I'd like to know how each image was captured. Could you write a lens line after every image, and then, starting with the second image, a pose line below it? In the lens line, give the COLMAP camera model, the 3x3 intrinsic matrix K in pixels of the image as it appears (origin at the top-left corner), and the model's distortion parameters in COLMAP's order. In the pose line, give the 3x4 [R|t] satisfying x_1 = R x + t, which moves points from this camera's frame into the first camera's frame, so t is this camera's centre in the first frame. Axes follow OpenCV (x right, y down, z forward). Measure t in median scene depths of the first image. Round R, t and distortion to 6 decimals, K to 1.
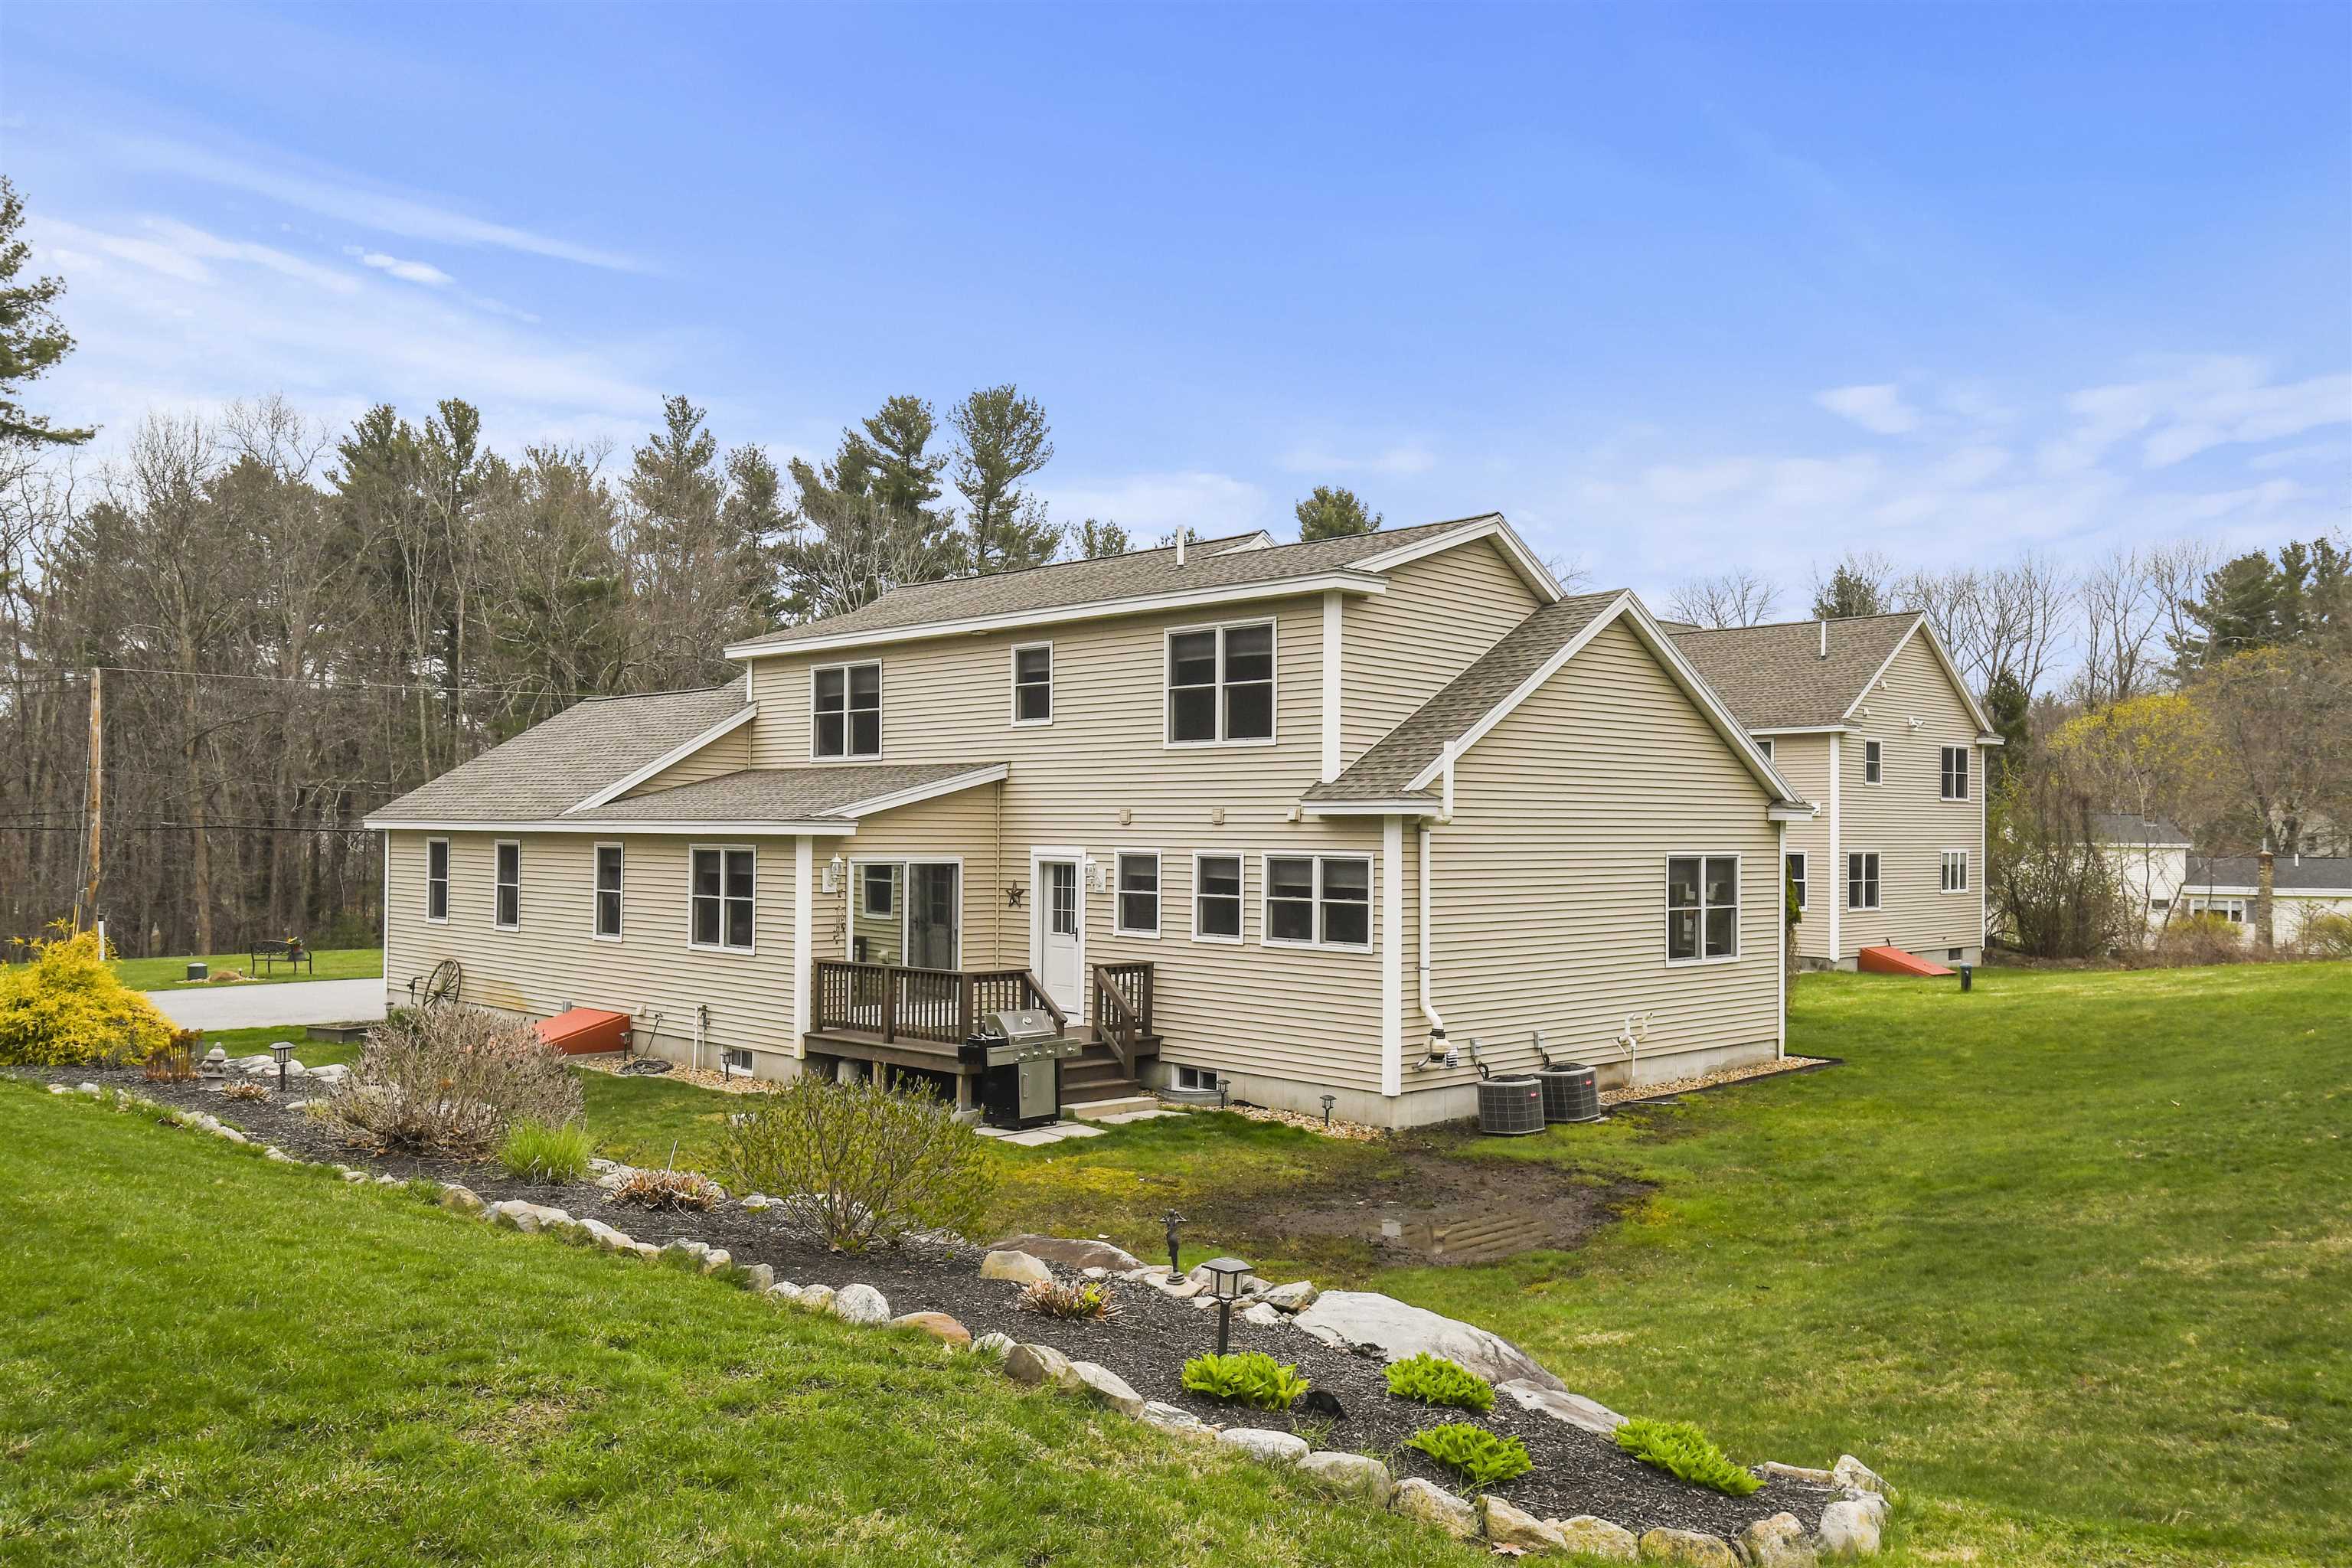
lens RADIAL K [[1819.9, 0, 1177.9], [0, 1819.9, 788.8], [0, 0, 1]] dist [0.050931, 0.007627]
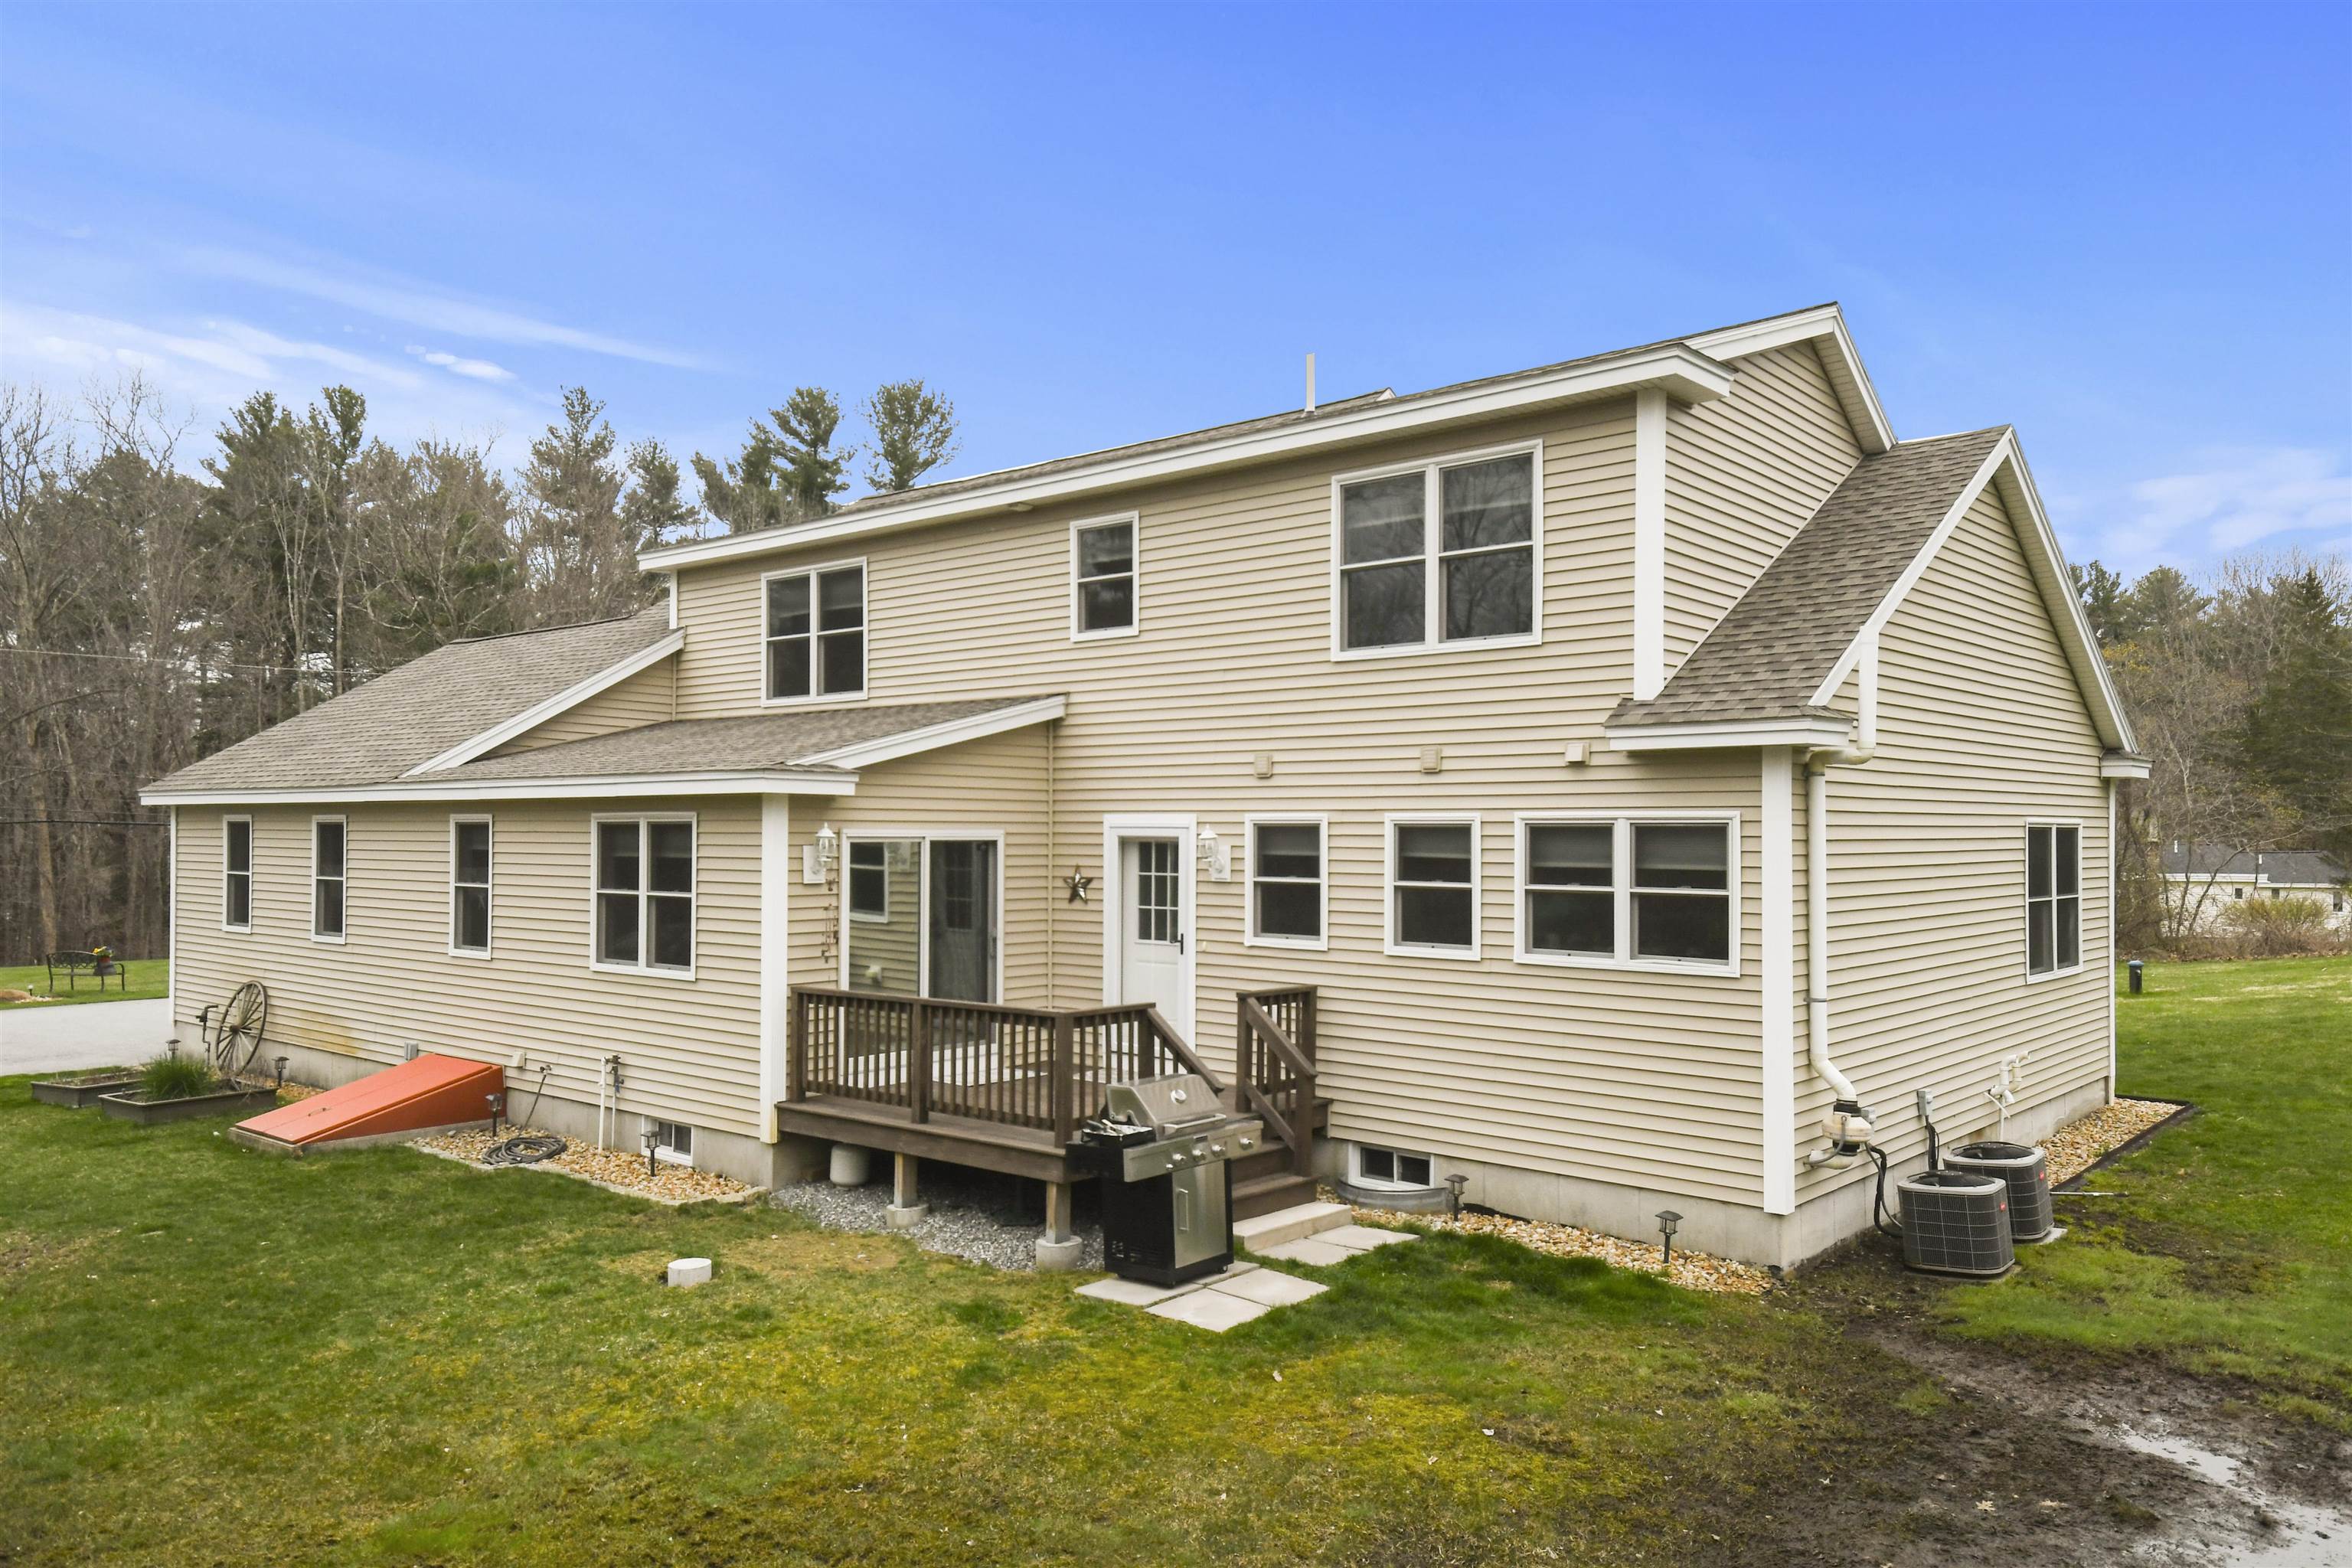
lens RADIAL K [[1685.9, 0, 1177.0], [0, 1685.9, 795.2], [0, 0, 1]] dist [0.055894, -0.008209]
pose [[0.997412, -0.003258, 0.071828, -0.100401], [0.003116, 0.999993, 0.002081, 0.023400], [-0.071834, -0.001852, 0.997415, 0.372903]]
